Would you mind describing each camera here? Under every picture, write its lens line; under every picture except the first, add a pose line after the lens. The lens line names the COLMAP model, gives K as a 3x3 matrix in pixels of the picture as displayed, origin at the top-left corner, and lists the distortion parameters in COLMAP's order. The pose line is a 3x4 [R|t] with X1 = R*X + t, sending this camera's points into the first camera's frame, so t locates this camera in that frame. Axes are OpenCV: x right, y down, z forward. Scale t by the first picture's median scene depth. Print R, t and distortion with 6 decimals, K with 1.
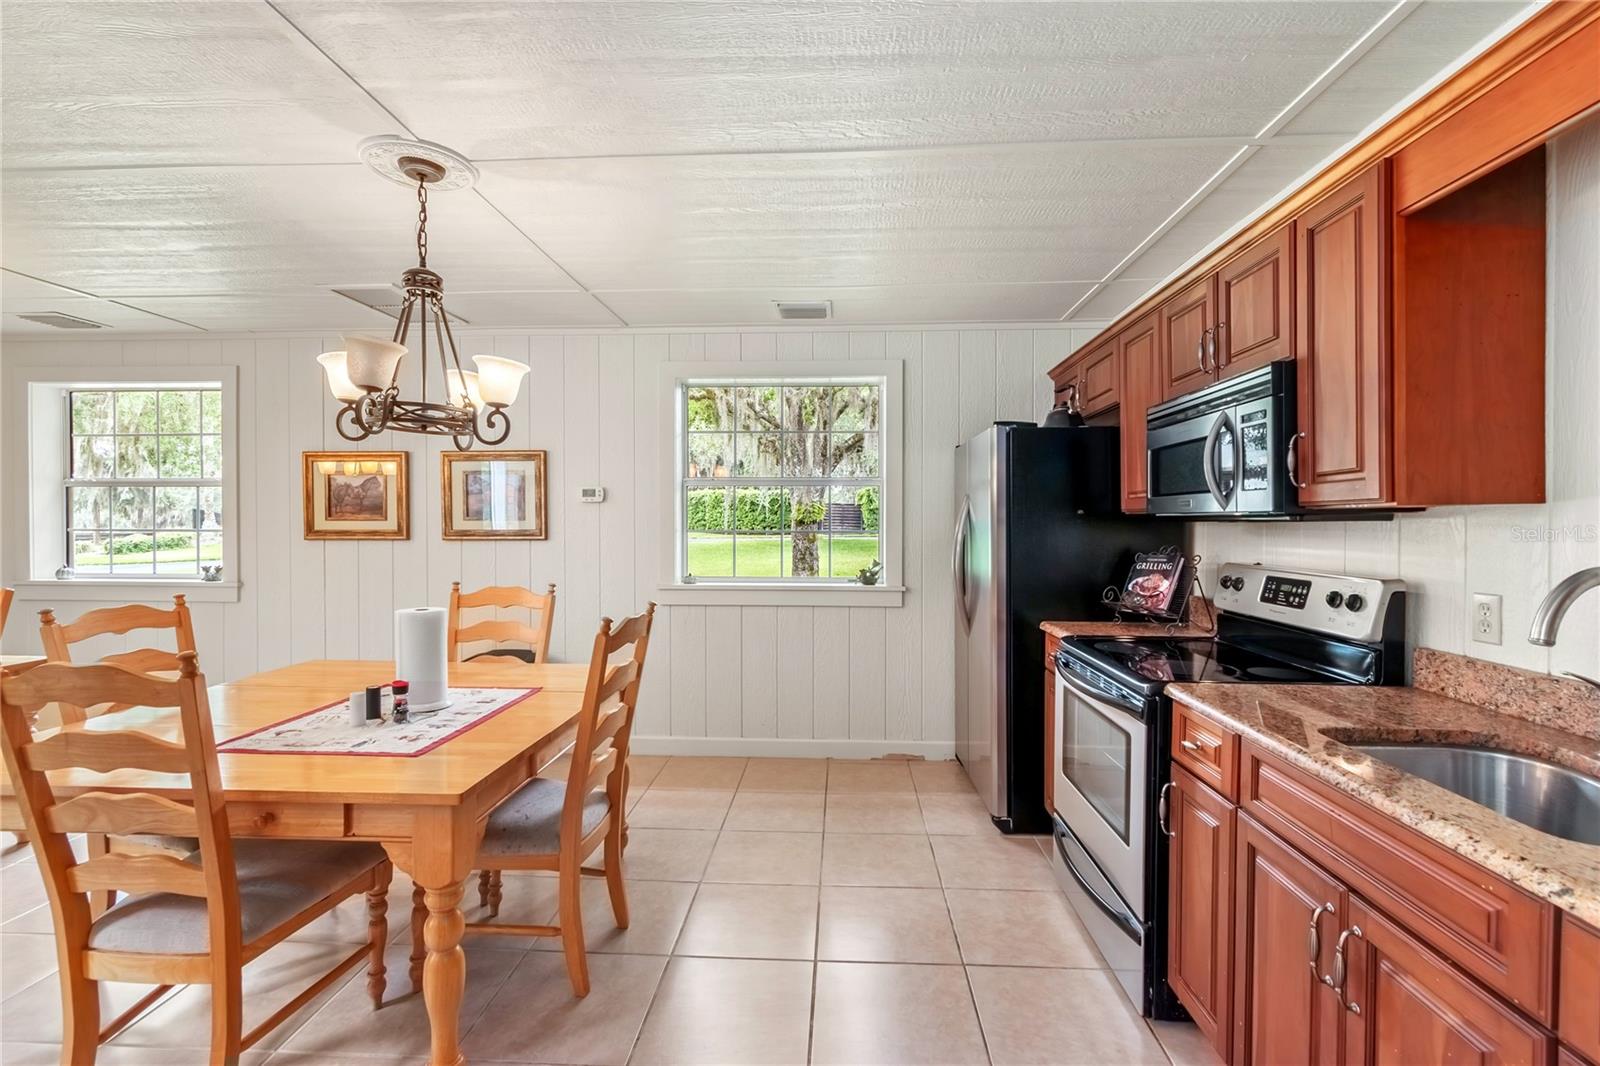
lens RADIAL K [[714.4, 0, 804.8], [0, 714.4, 528.3], [0, 0, 1]] dist [0.006822, -0.000591]
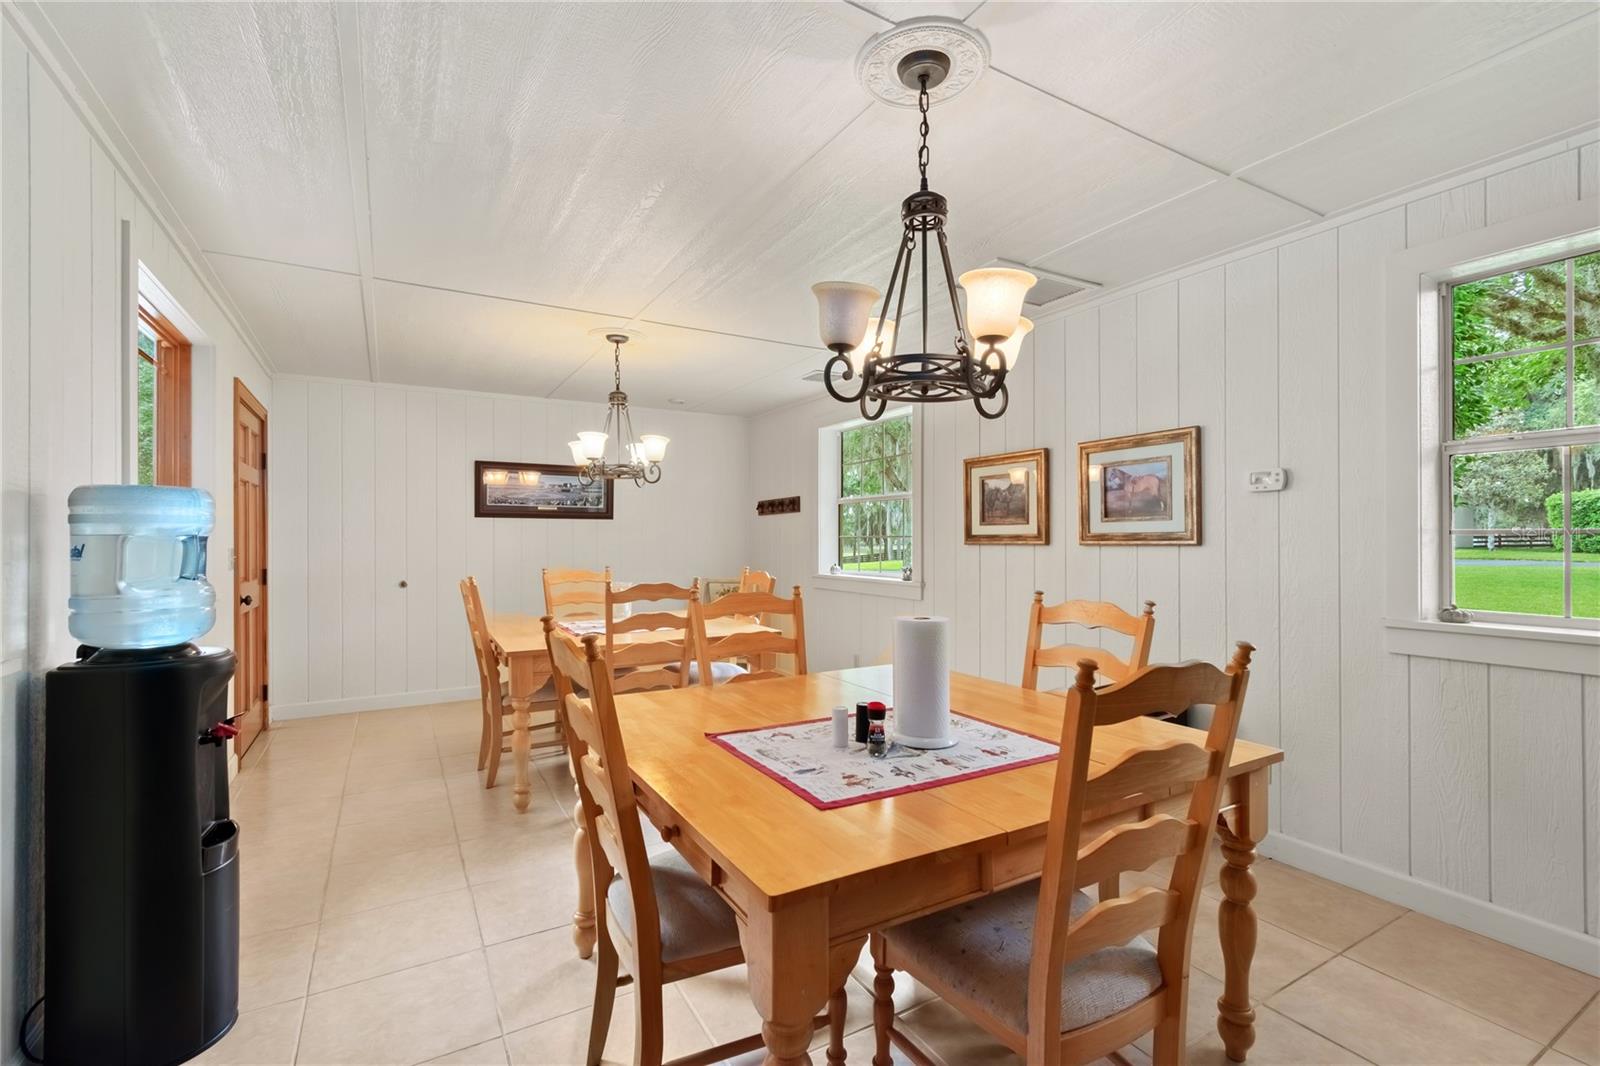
lens RADIAL K [[714.4, 0, 798.6], [0, 714.4, 536.0], [0, 0, 1]] dist [0.006822, -0.000591]
pose [[0.552236, -0.005618, -0.833669, 0.051425], [-0.006012, 0.999924, -0.010721, 0.028813], [0.833666, 0.010932, 0.552160, 0.406552]]
